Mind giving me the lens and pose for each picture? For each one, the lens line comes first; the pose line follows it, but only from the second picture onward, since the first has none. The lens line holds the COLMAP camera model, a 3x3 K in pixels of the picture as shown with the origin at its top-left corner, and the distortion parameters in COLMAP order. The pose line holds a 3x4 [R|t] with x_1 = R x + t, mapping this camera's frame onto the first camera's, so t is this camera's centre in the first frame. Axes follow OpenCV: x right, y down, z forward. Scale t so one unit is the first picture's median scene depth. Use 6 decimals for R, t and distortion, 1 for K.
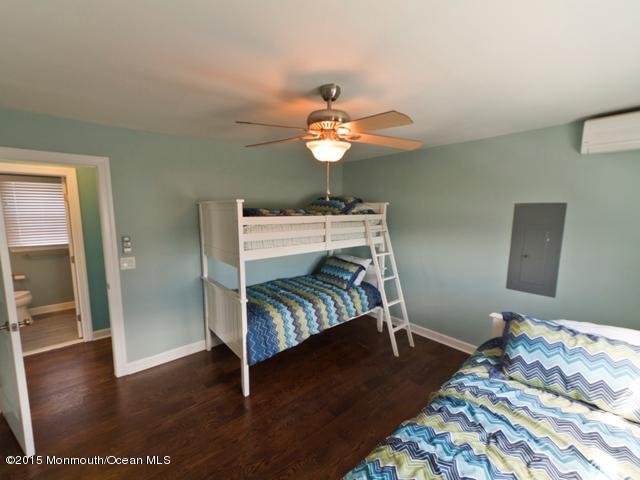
lens RADIAL K [[271.4, 0, 311.0], [0, 271.4, 242.4], [0, 0, 1]] dist [0.000538, -0.000329]
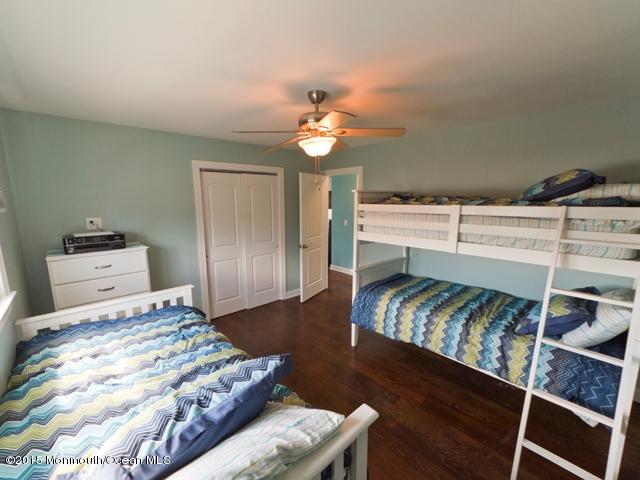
lens RADIAL K [[271.4, 0, 311.0], [0, 271.4, 242.4], [0, 0, 1]] dist [0.000538, -0.000329]
pose [[0.023025, 0.158314, -0.987120, 0.856235], [-0.117389, 0.980980, 0.154591, -0.075048], [0.992819, 0.112318, 0.041172, 0.647036]]
